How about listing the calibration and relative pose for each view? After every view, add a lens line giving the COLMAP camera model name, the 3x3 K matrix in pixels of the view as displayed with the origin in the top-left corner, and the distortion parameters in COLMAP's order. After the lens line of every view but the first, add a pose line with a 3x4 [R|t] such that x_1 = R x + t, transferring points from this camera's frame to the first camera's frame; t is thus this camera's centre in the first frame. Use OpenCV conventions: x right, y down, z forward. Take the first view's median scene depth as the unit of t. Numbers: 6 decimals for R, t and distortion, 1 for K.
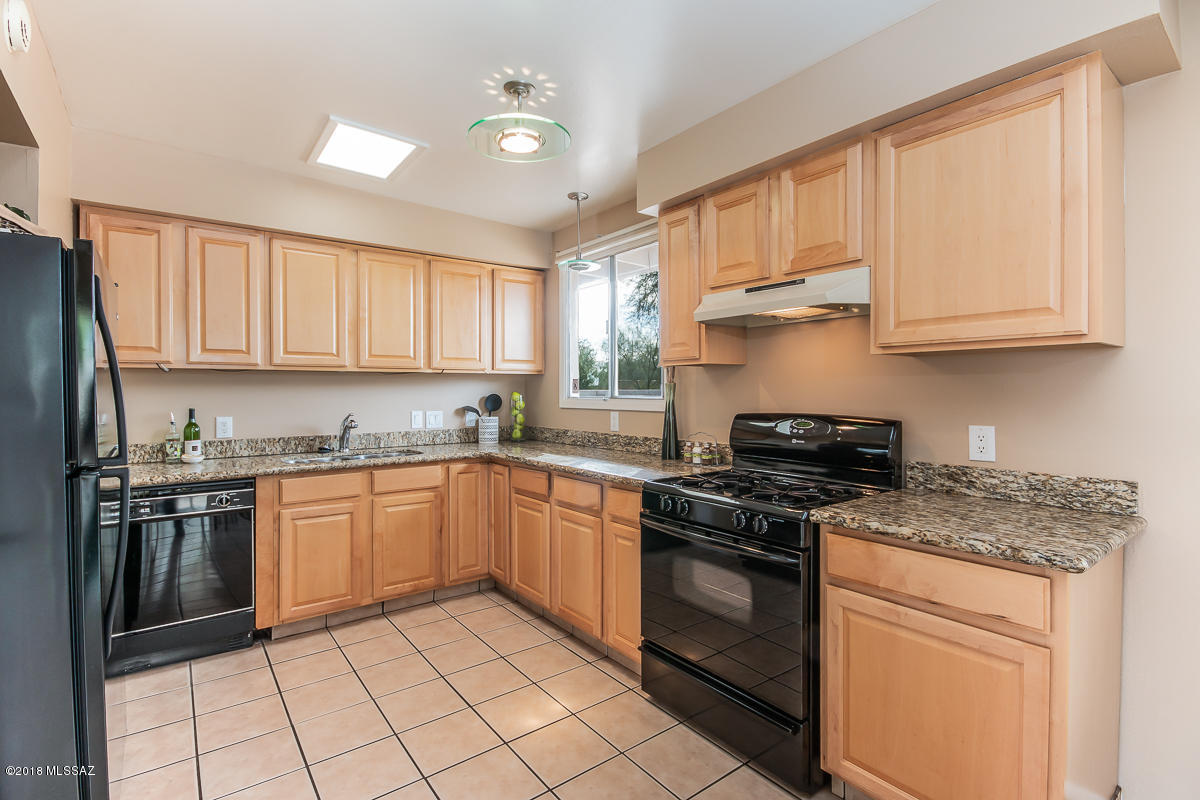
lens RADIAL K [[561.1, 0, 593.4], [0, 561.1, 395.7], [0, 0, 1]] dist [-0.000306, 0.000150]
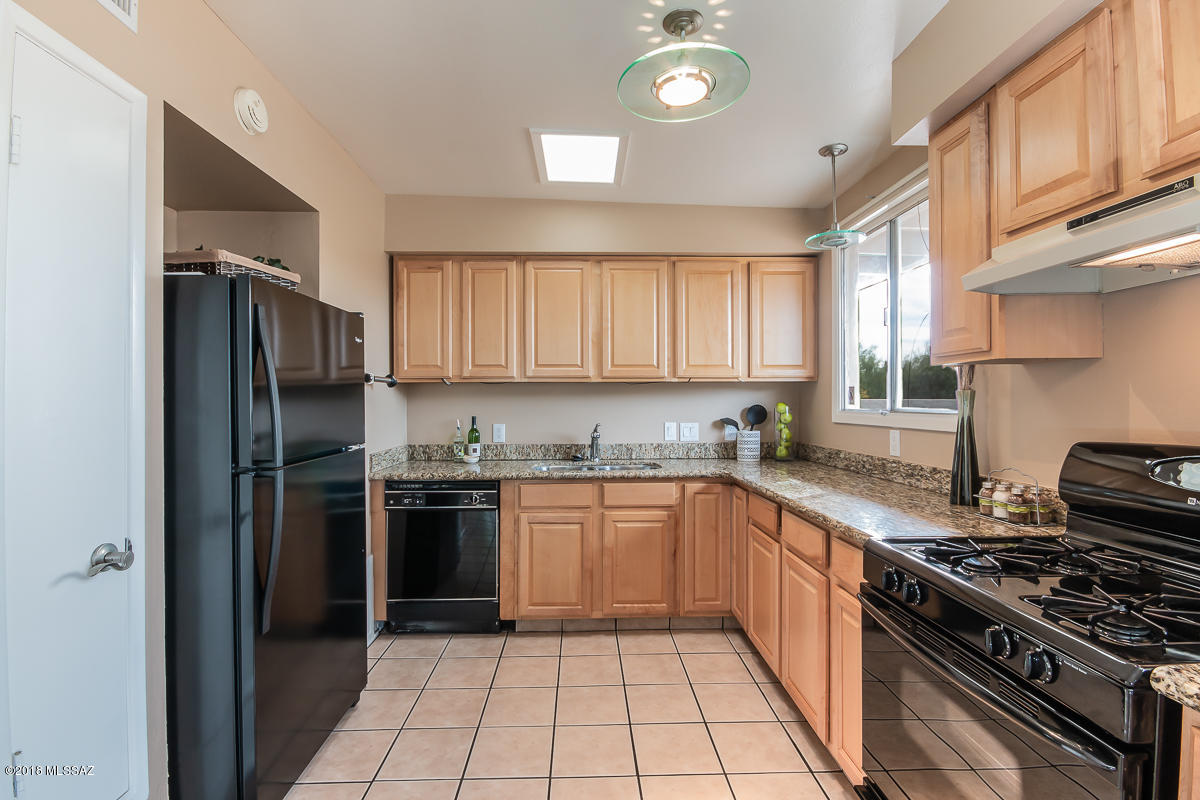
lens RADIAL K [[550.3, 0, 595.7], [0, 550.3, 401.4], [0, 0, 1]] dist [-0.002413, -0.000173]
pose [[0.815131, 0.001260, -0.579275, 0.150456], [-0.004940, 0.999976, -0.004775, -0.004032], [0.579255, 0.006754, 0.815118, 0.203245]]
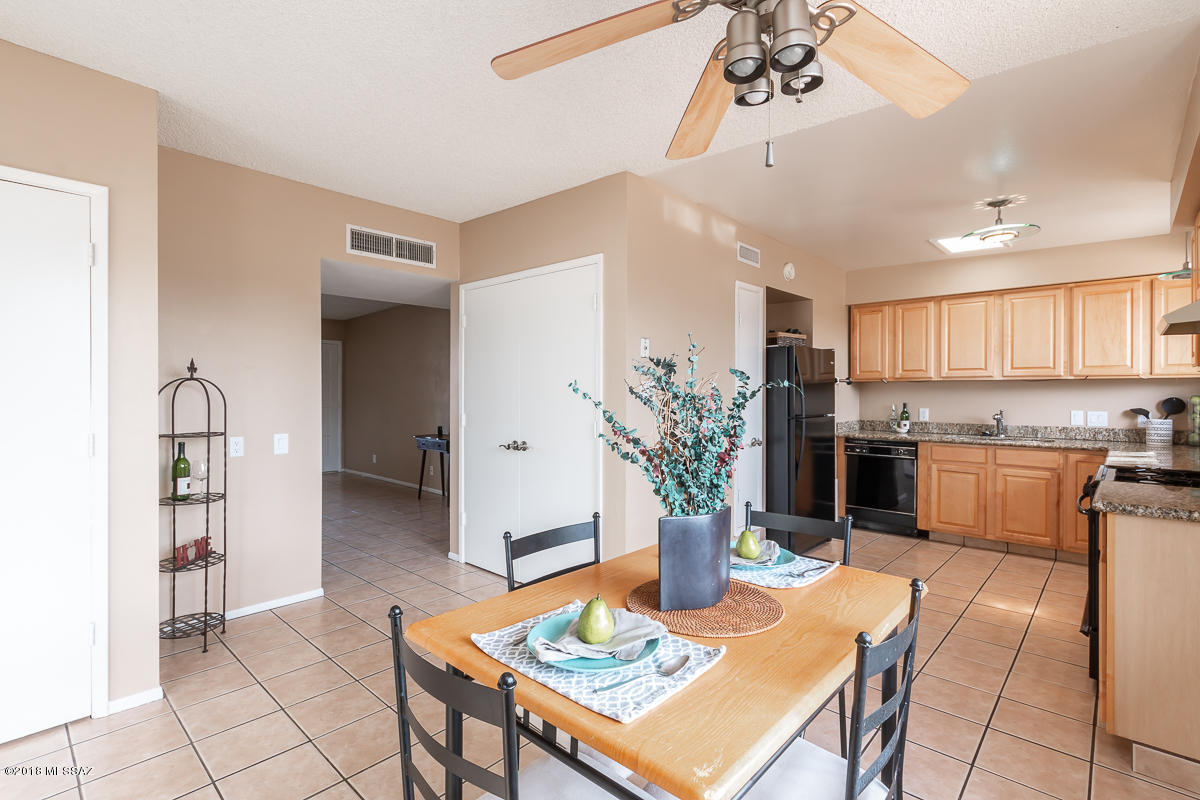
lens RADIAL K [[561.1, 0, 593.4], [0, 561.1, 395.7], [0, 0, 1]] dist [-0.000306, 0.000150]
pose [[0.163317, 0.009545, -0.986527, 0.855413], [-0.011229, 0.999906, 0.007816, -0.002883], [0.986510, 0.009801, 0.163409, -0.263514]]
